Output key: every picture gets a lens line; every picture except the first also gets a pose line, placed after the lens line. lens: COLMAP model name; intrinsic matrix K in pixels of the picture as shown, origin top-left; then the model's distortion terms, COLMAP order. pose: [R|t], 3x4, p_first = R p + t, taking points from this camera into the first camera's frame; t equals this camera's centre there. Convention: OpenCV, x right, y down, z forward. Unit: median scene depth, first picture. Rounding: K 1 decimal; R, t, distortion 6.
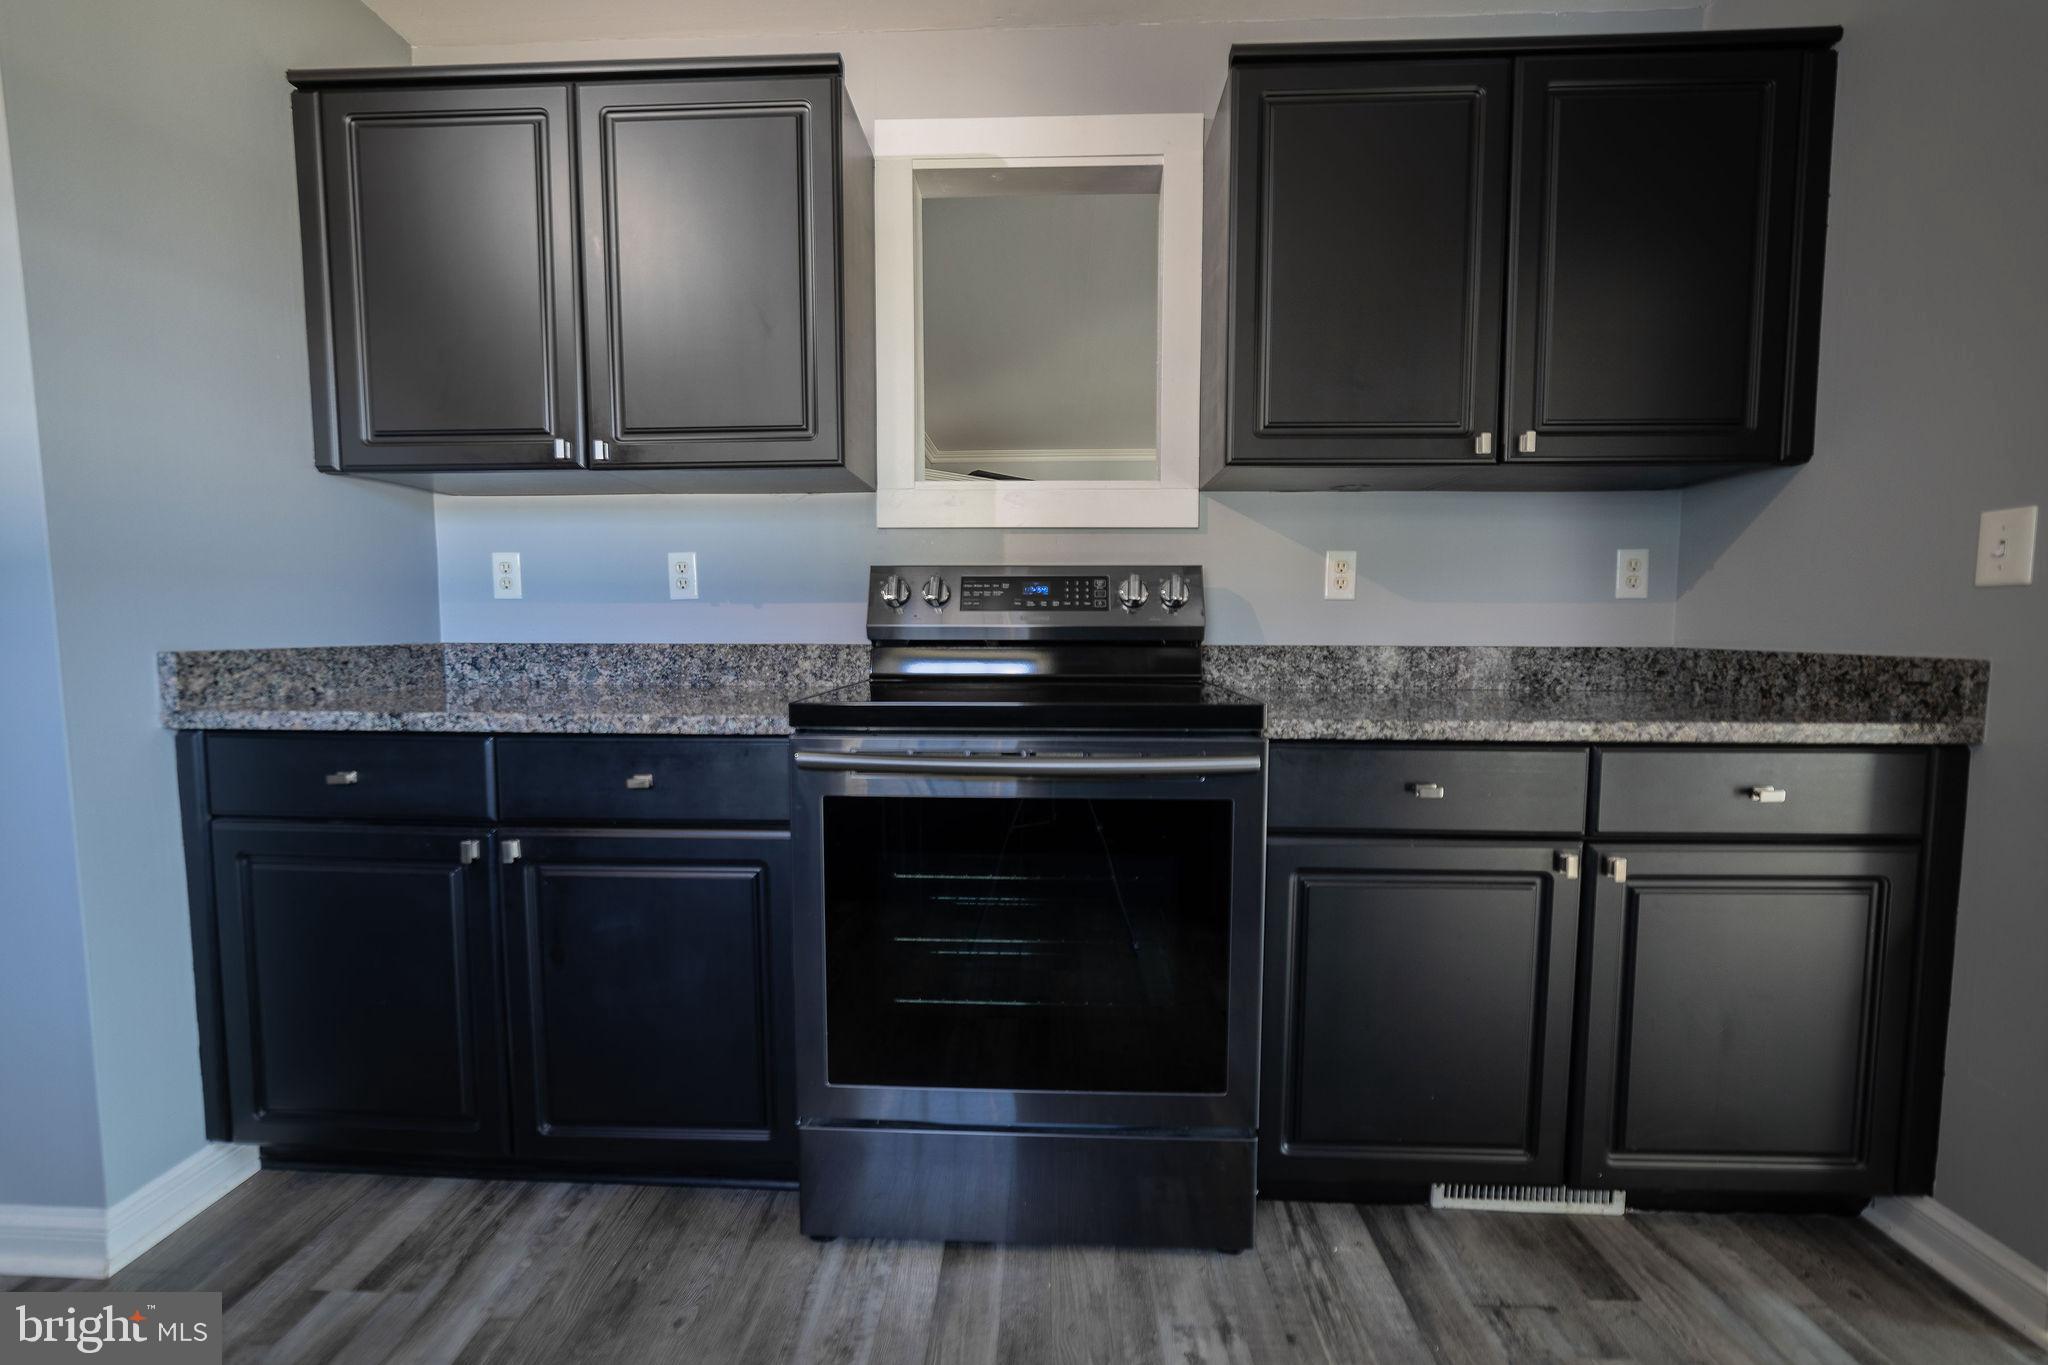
lens RADIAL K [[817.3, 0, 1021.7], [0, 817.3, 676.0], [0, 0, 1]] dist [-0.016711, 0.005426]
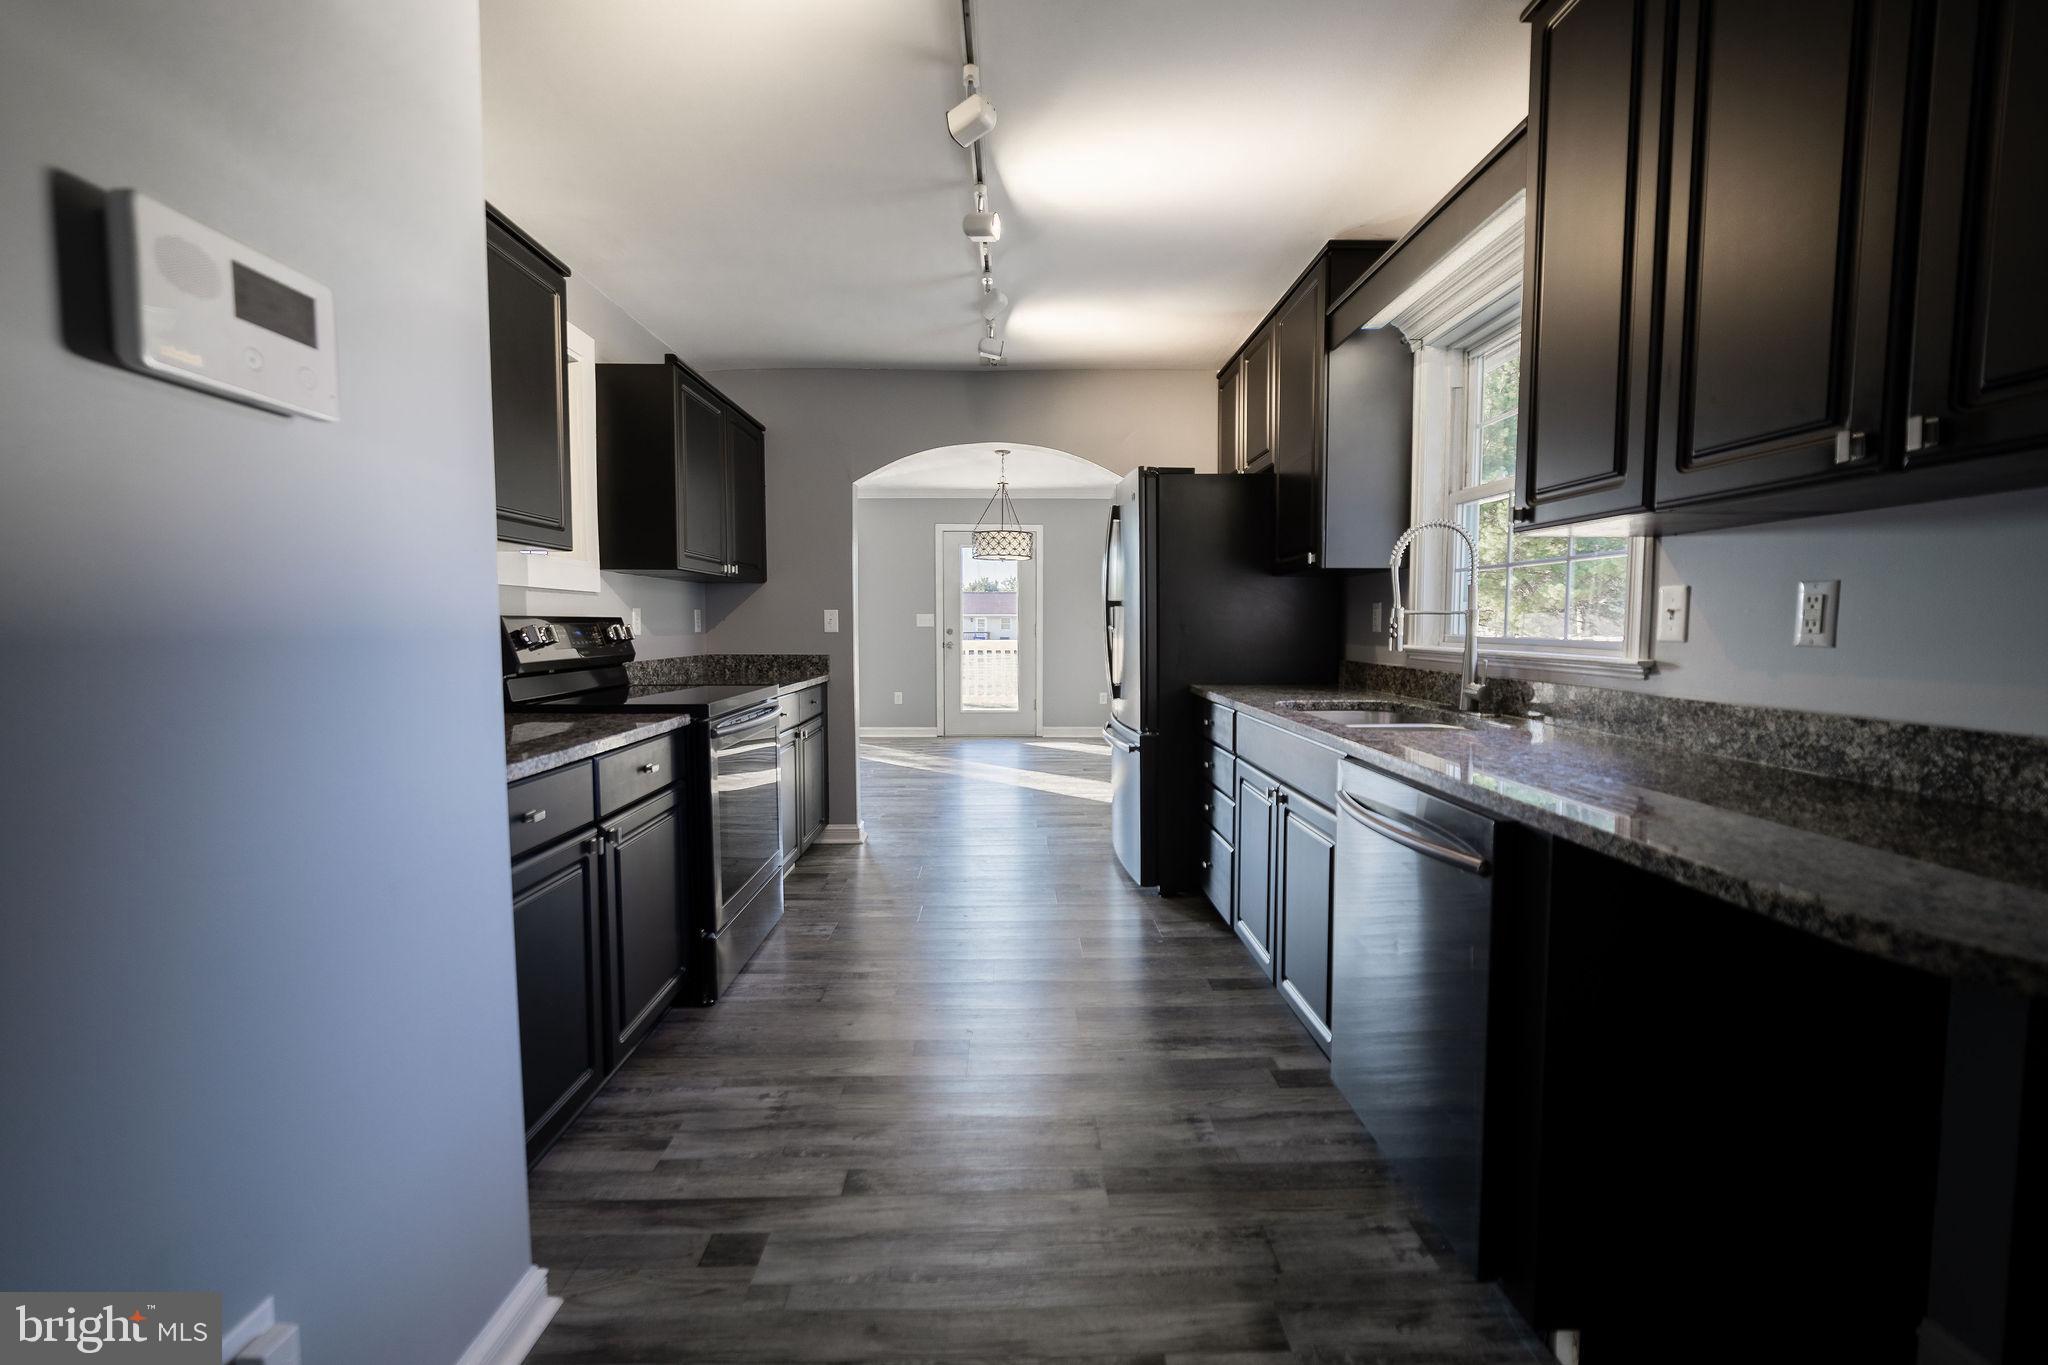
lens RADIAL K [[817.3, 0, 1028.8], [0, 817.3, 681.4], [0, 0, 1]] dist [-0.016711, 0.005426]
pose [[-0.070257, -0.073713, 0.994802, -1.785894], [0.060686, 0.995103, 0.078021, -0.099180], [-0.995681, 0.065853, -0.065440, 0.328659]]
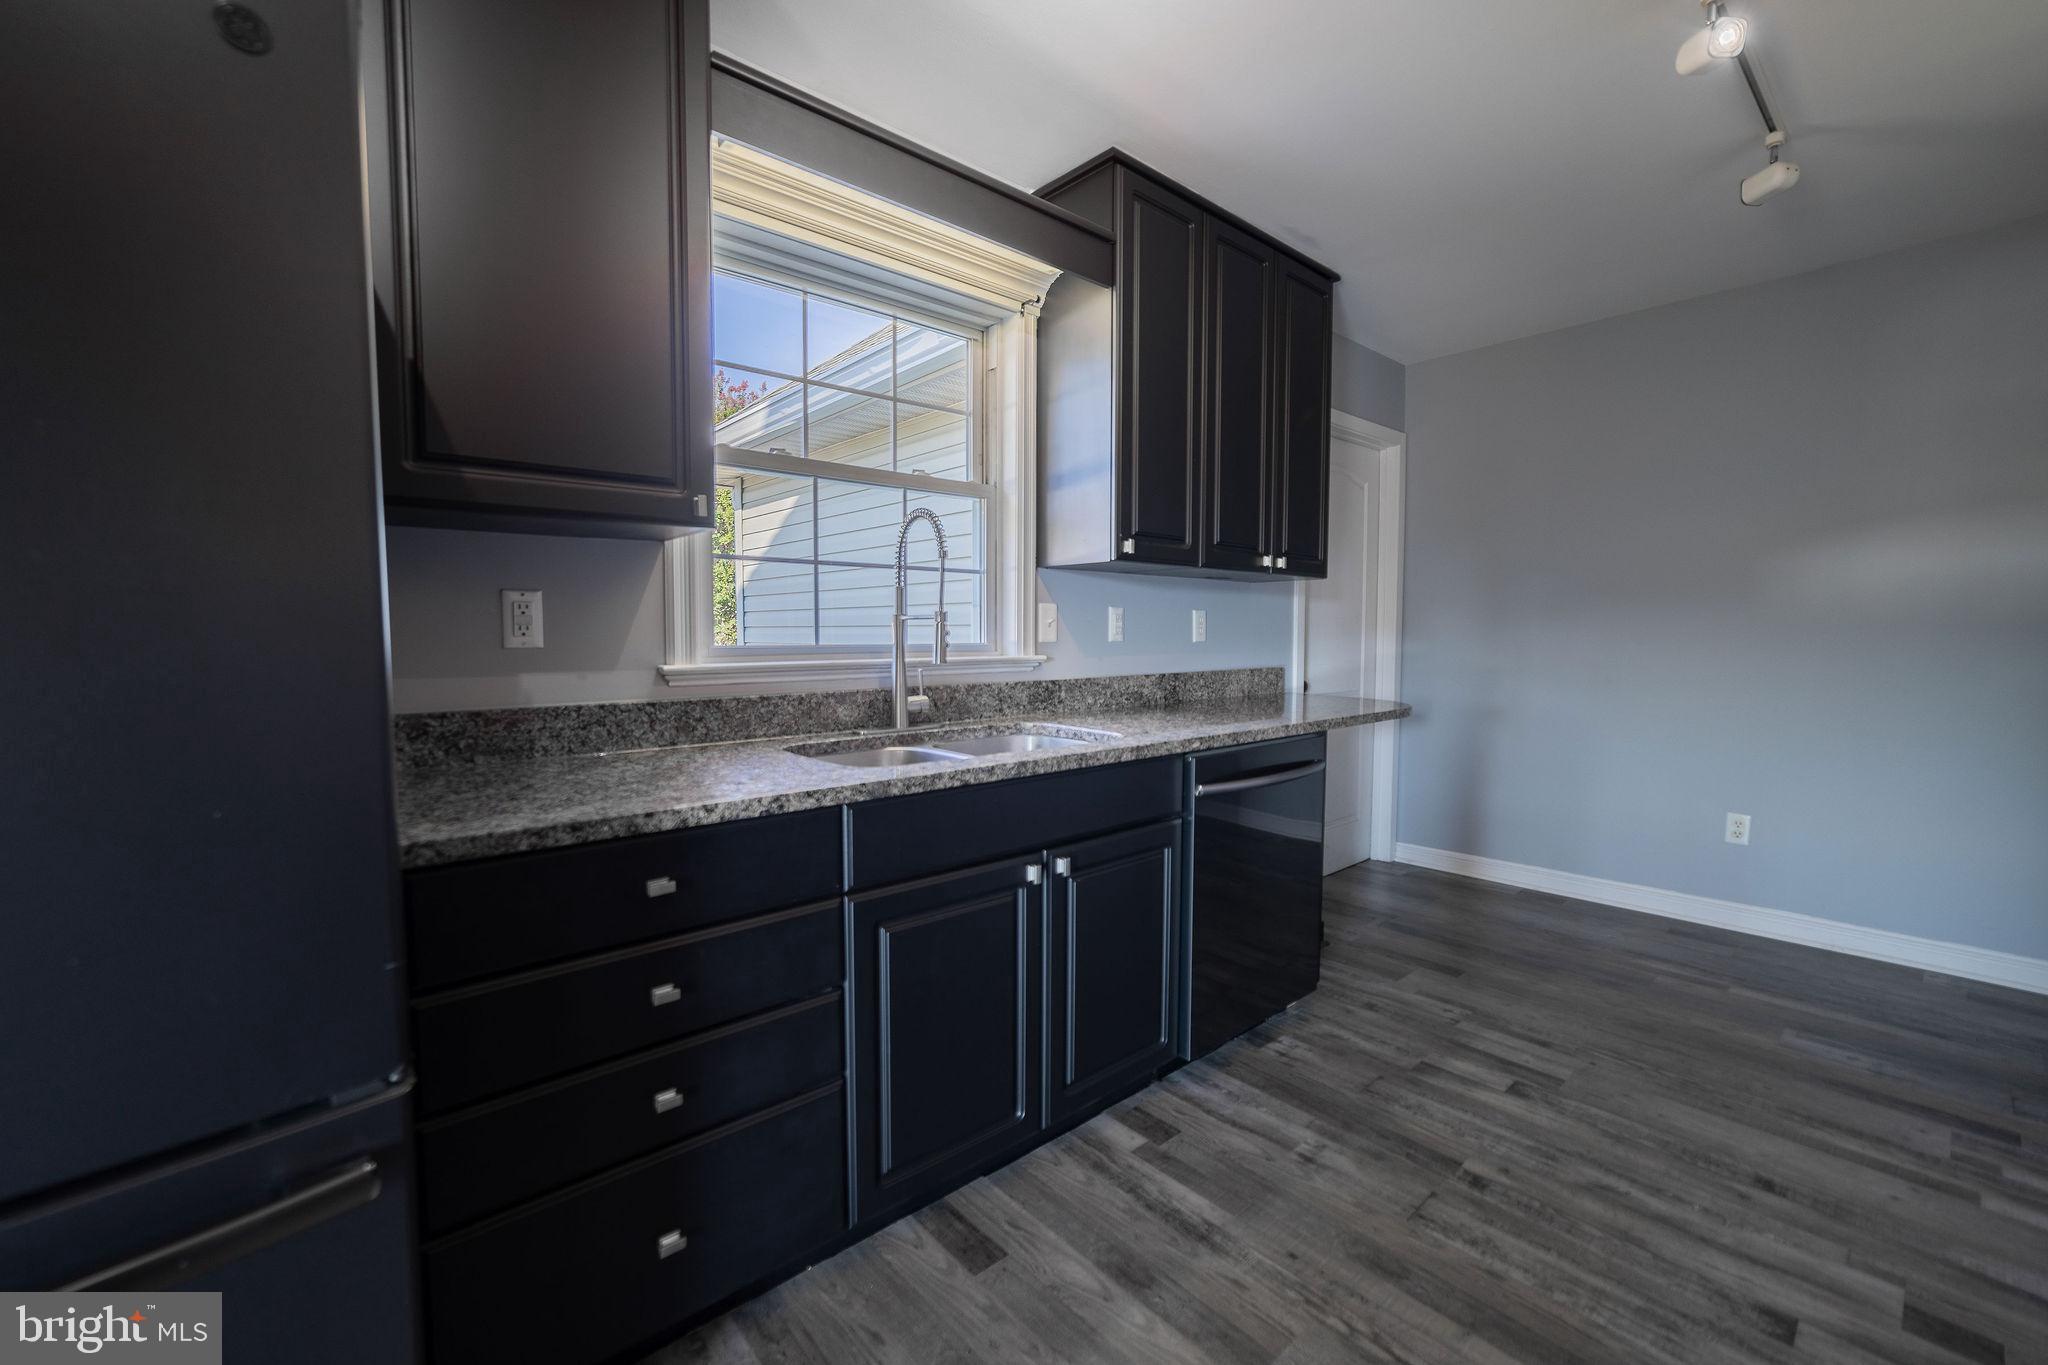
lens RADIAL K [[817.3, 0, 1036.1], [0, 817.3, 678.0], [0, 0, 1]] dist [-0.016711, 0.005426]
pose [[-0.725791, 0.037957, -0.686868, 0.395088], [-0.045256, 0.993679, 0.102732, -0.107604], [0.686426, 0.105647, -0.719485, 0.535122]]
